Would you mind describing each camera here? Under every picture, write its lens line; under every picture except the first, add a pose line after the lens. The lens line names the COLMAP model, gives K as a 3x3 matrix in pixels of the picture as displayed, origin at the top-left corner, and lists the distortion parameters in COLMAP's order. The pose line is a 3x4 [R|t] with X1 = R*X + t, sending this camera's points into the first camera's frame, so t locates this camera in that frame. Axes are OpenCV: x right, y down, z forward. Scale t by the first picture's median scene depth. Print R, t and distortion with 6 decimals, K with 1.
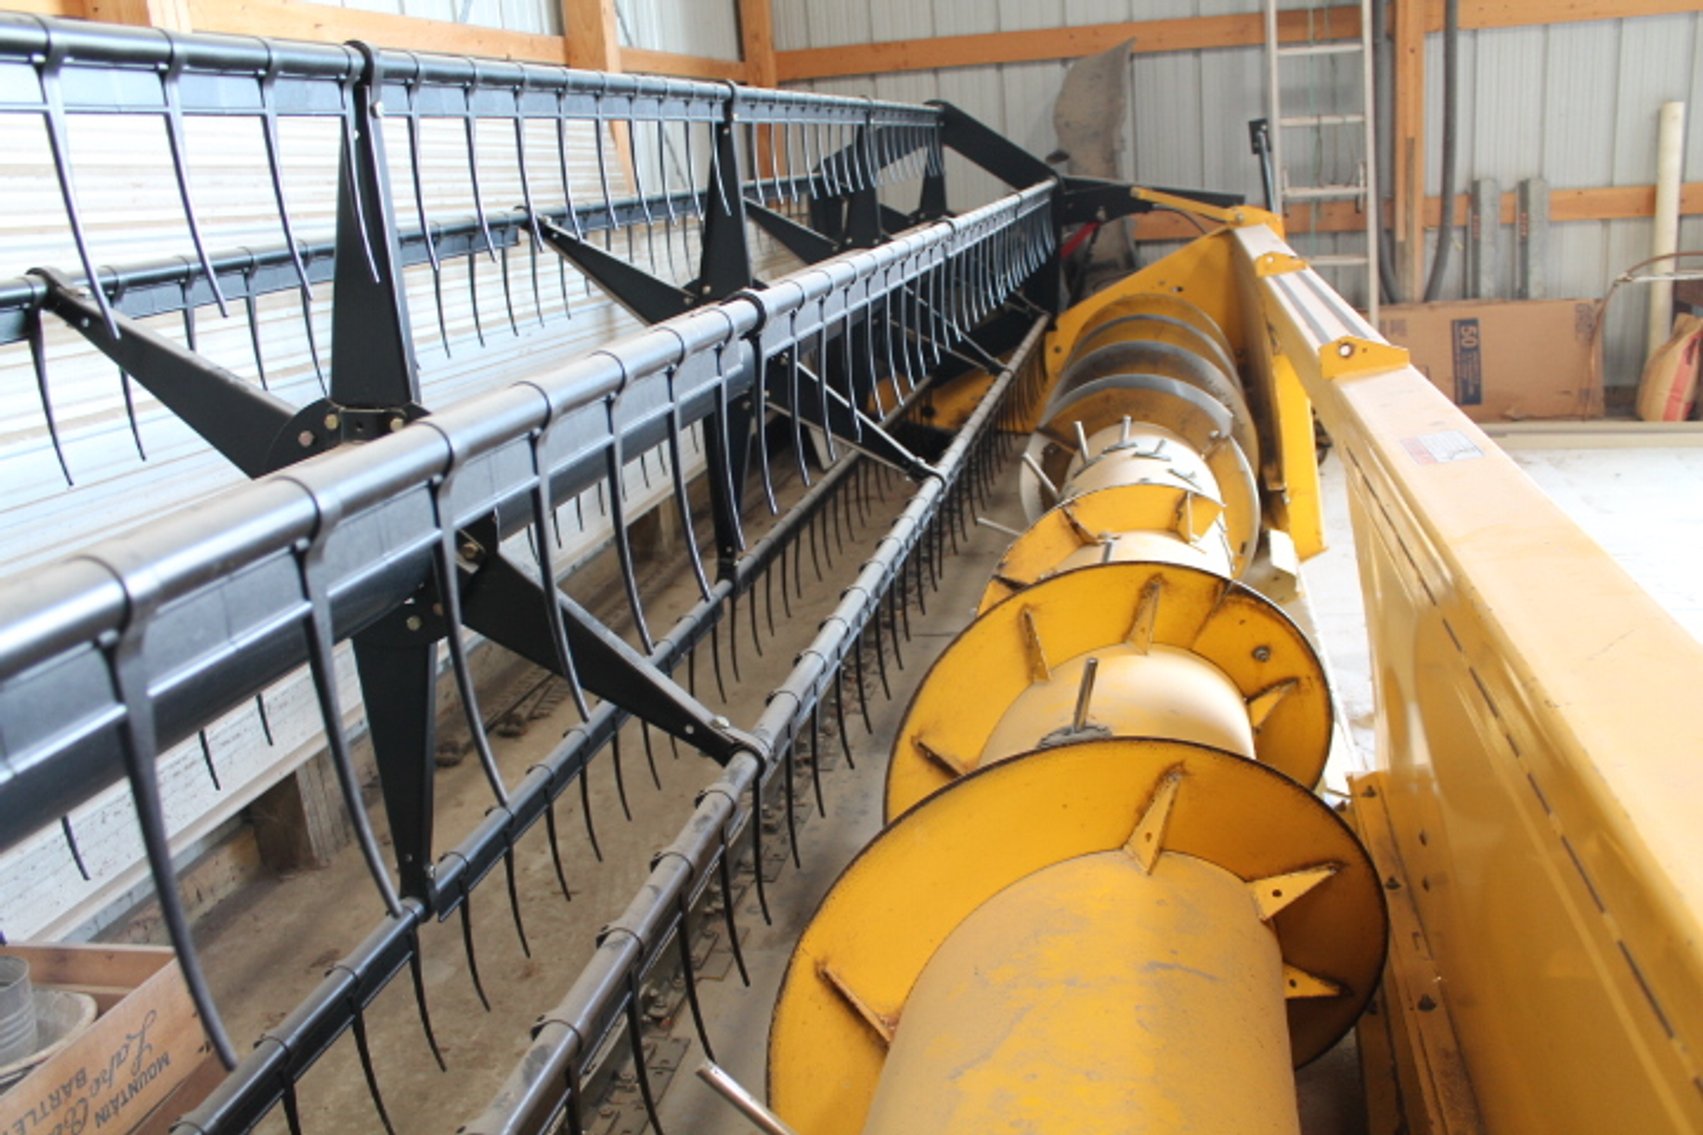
lens RADIAL K [[1427.6, 0, 842.7], [0, 1427.6, 573.9], [0, 0, 1]] dist [-0.152365, 0.121957]
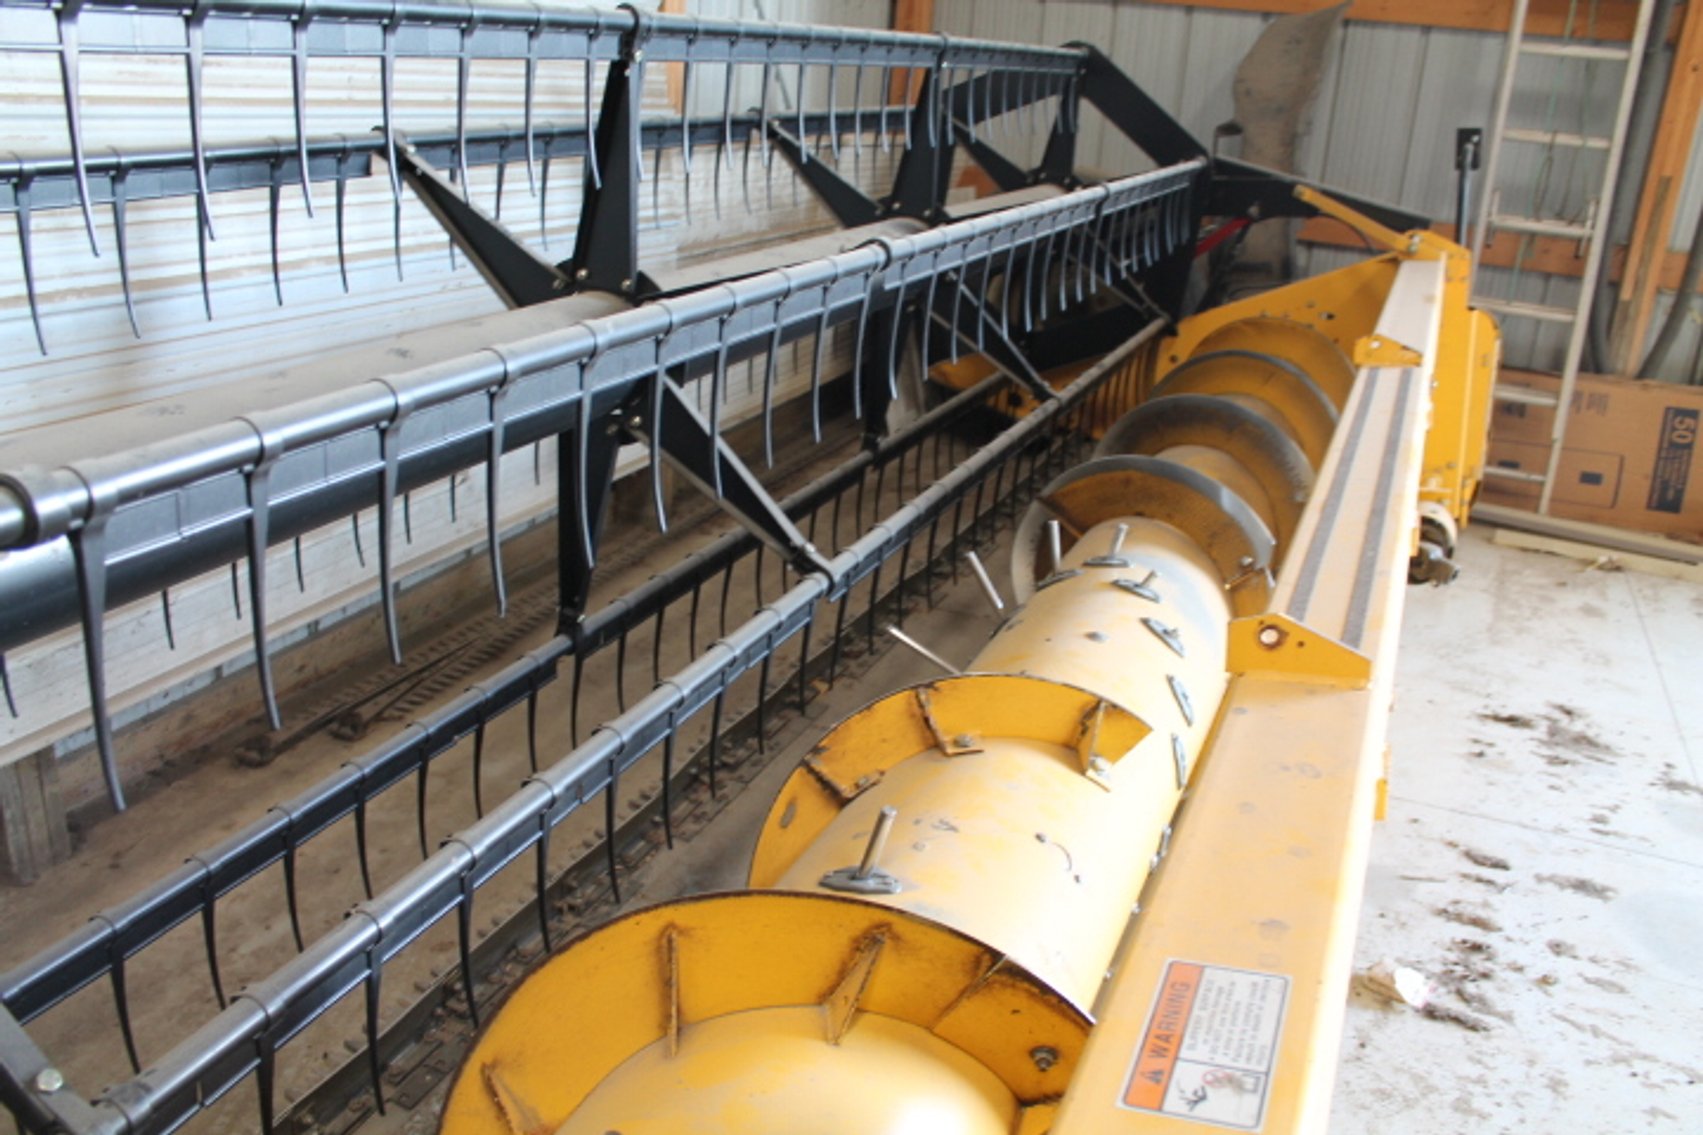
lens RADIAL K [[1427.6, 0, 848.6], [0, 1427.6, 565.3], [0, 0, 1]] dist [-0.152365, 0.121957]
pose [[0.972960, 0.198329, -0.118384, 0.089251], [-0.189125, 0.978302, 0.084598, -0.074121], [0.132594, -0.059921, 0.989358, 0.136018]]
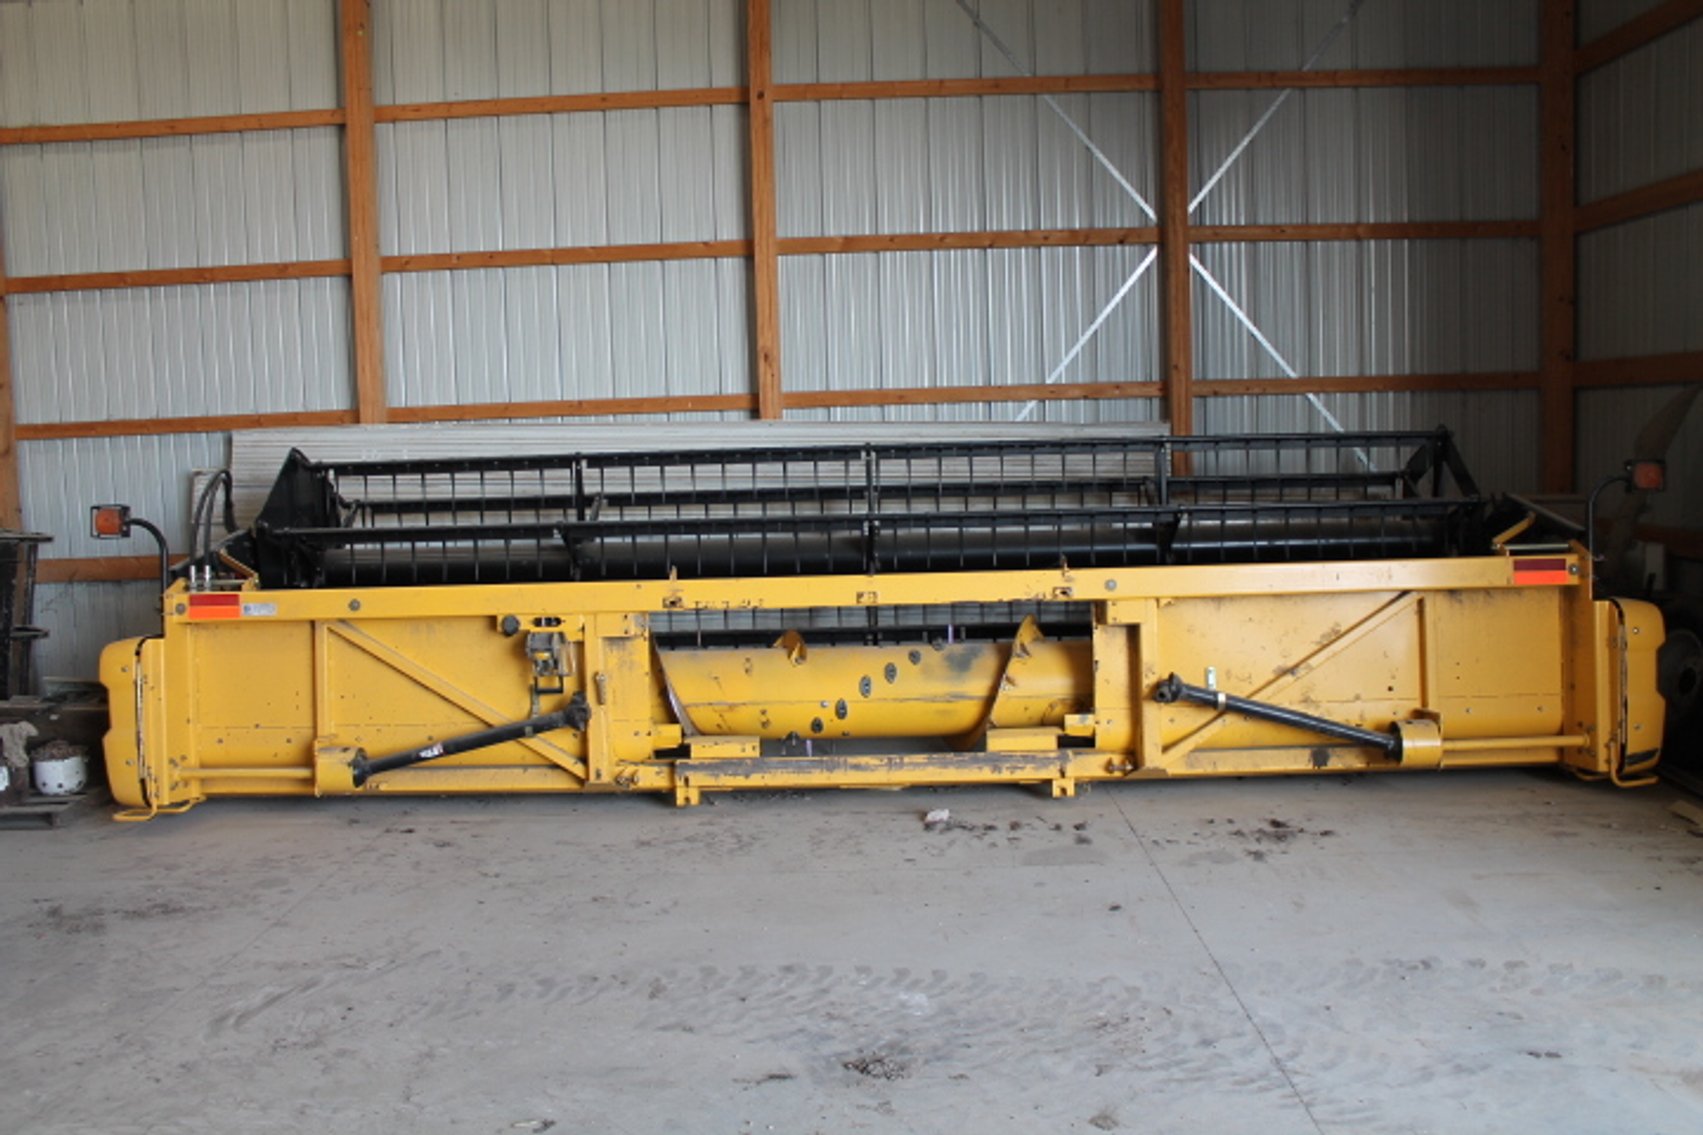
lens RADIAL K [[1427.6, 0, 839.2], [0, 1427.6, 563.6], [0, 0, 1]] dist [-0.152365, 0.121957]
pose [[0.185175, 0.161848, -0.969286, 1.160485], [-0.258925, 0.959527, 0.110753, -0.210042], [0.947981, 0.230464, 0.219587, 0.242149]]
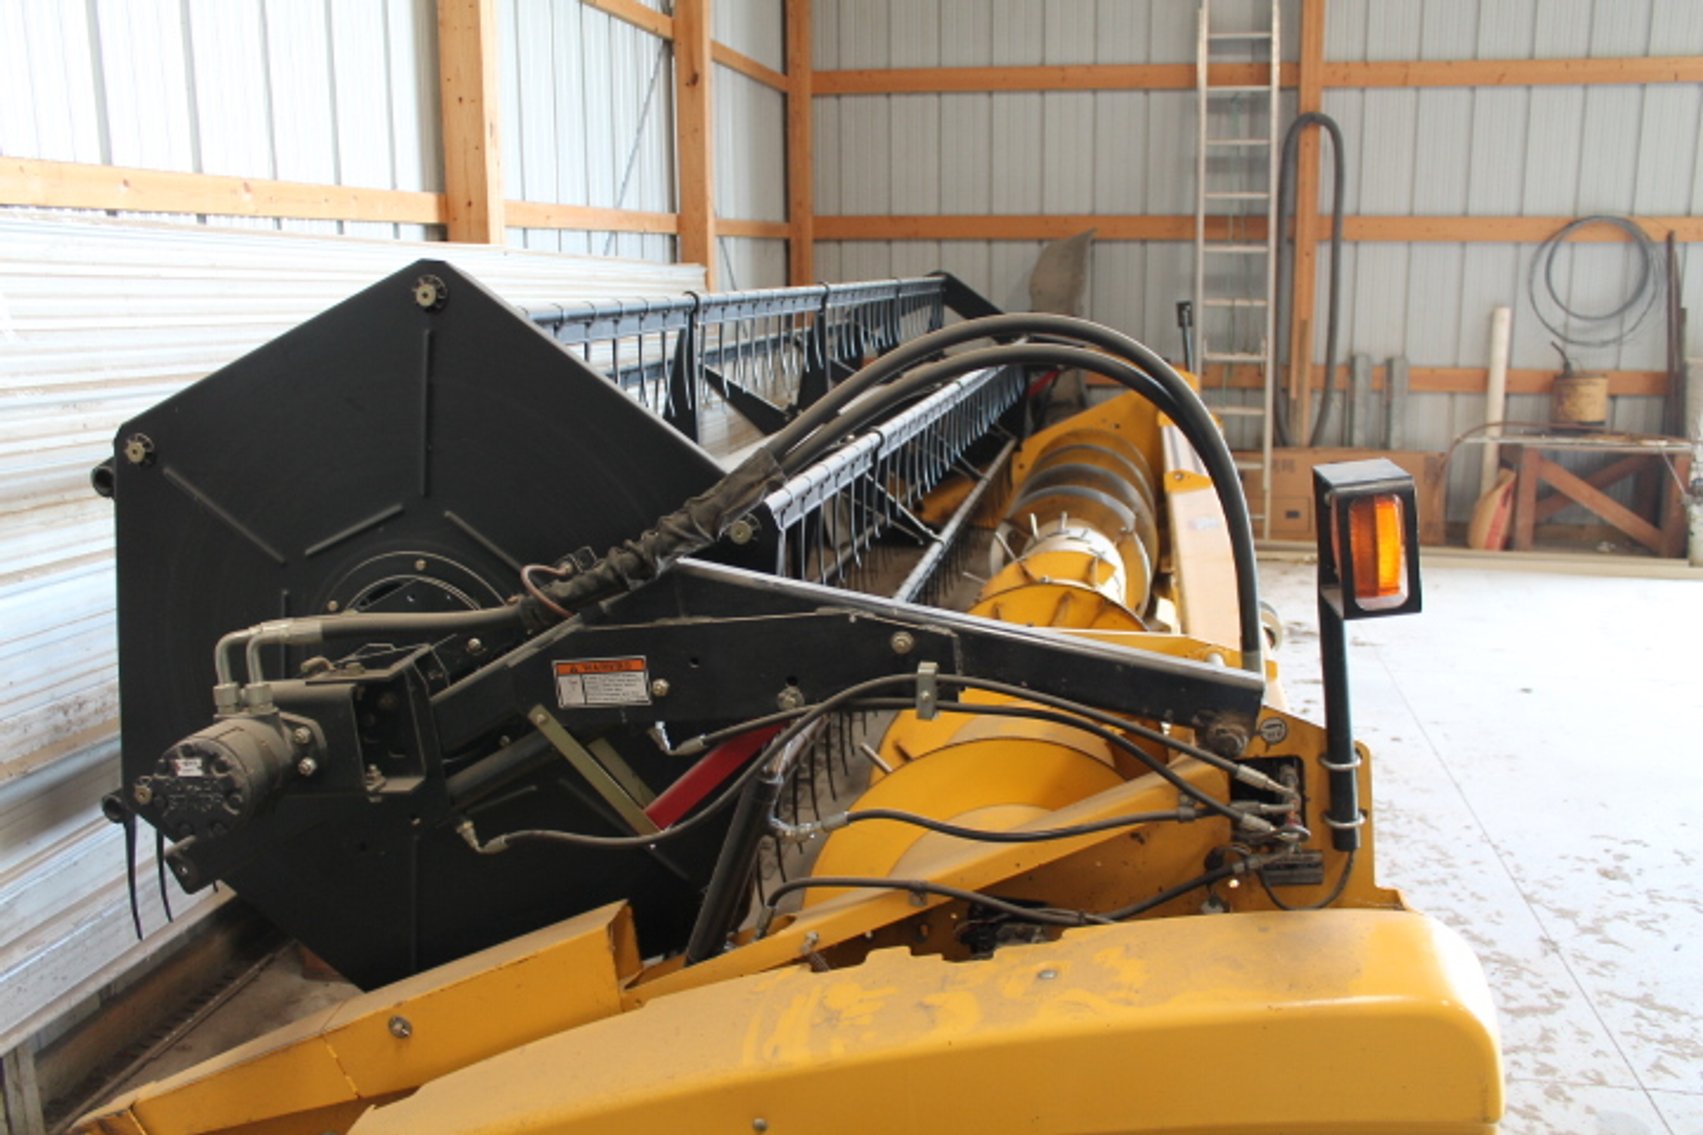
lens RADIAL K [[1427.6, 0, 850.5], [0, 1427.6, 572.7], [0, 0, 1]] dist [-0.152365, 0.121957]
pose [[0.997272, 0.065474, 0.034092, -0.043830], [-0.062813, 0.995277, -0.074019, 0.046322], [-0.038777, 0.071676, 0.996674, -0.293320]]
